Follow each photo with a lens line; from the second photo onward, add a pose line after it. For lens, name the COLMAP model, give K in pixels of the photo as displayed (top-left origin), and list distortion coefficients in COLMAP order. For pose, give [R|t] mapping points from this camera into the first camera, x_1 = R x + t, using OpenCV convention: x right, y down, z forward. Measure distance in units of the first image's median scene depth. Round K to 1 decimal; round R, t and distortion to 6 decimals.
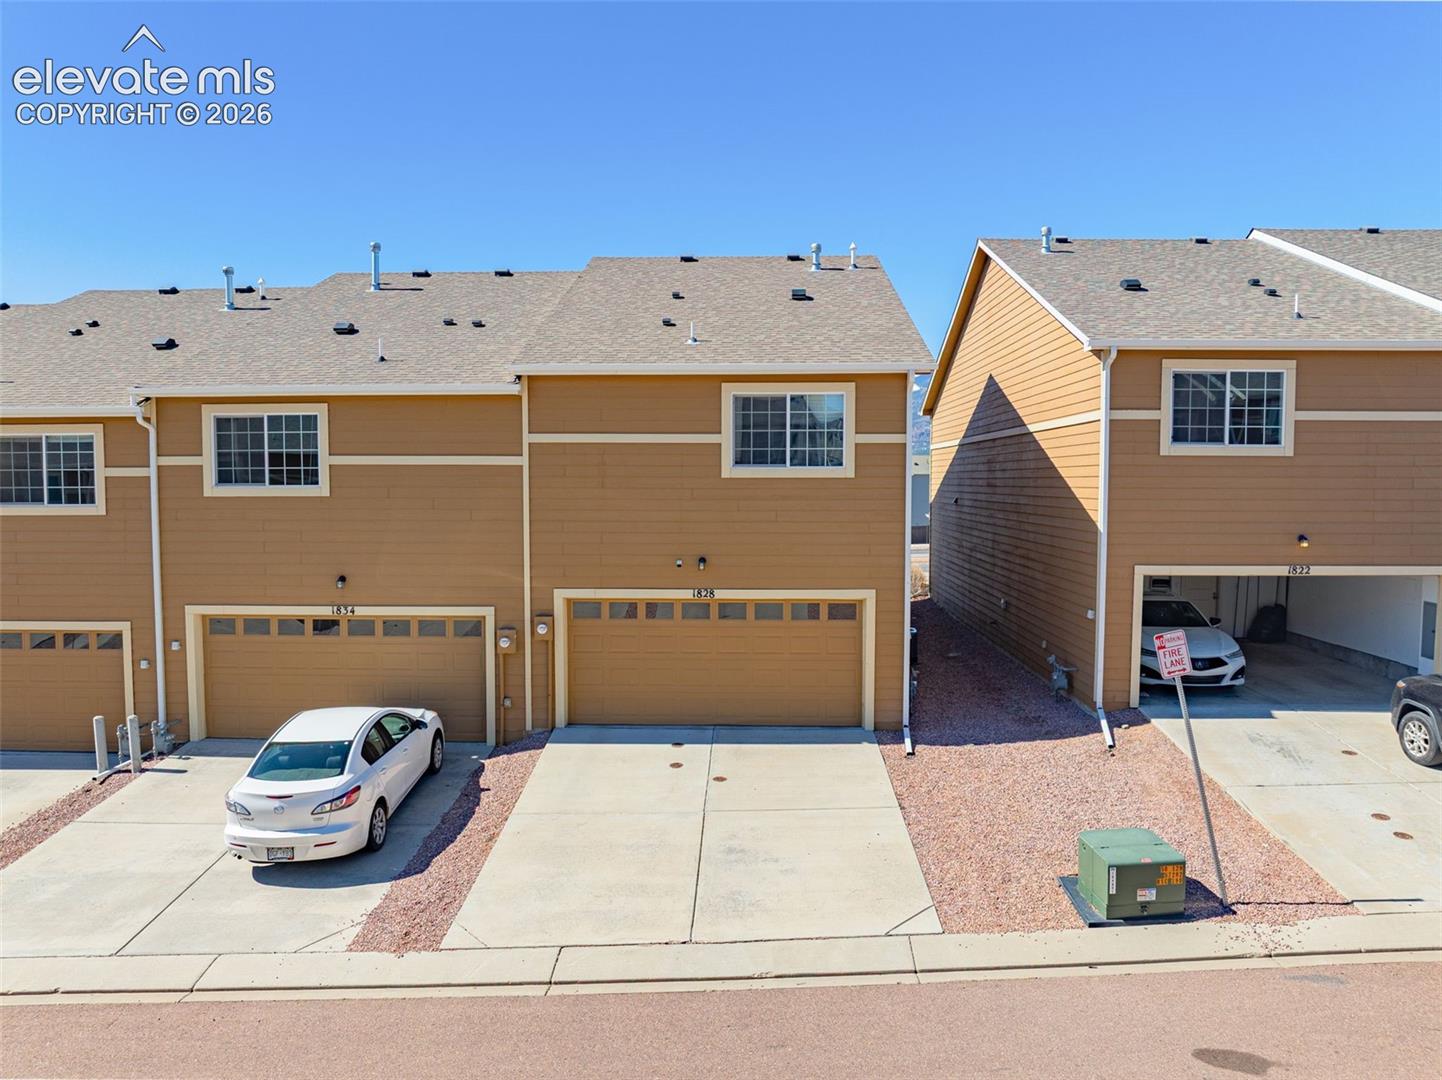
lens RADIAL K [[1006.1, 0, 726.6], [0, 1006.1, 546.4], [0, 0, 1]] dist [-0.044121, -0.000304]
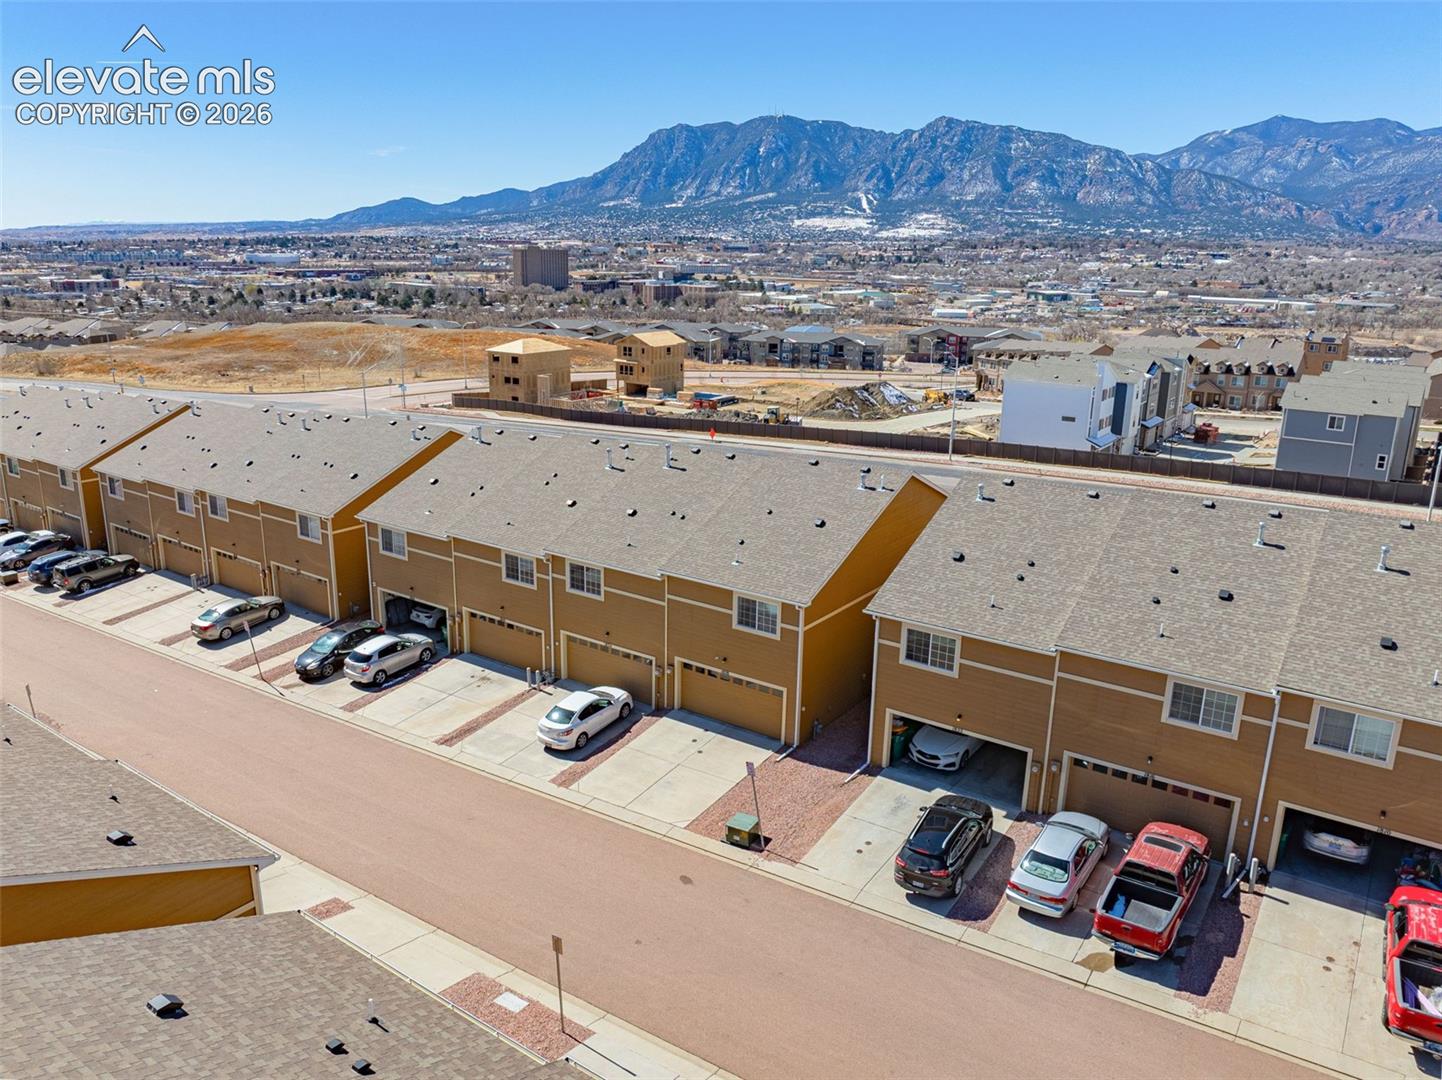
lens RADIAL K [[1006.1, 0, 719.1], [0, 1006.1, 536.0], [0, 0, 1]] dist [-0.044121, -0.000304]
pose [[0.838549, 0.157662, -0.521515, 1.201785], [-0.055635, 0.976989, 0.205903, -0.788060], [0.541978, -0.143646, 0.828025, -0.971606]]
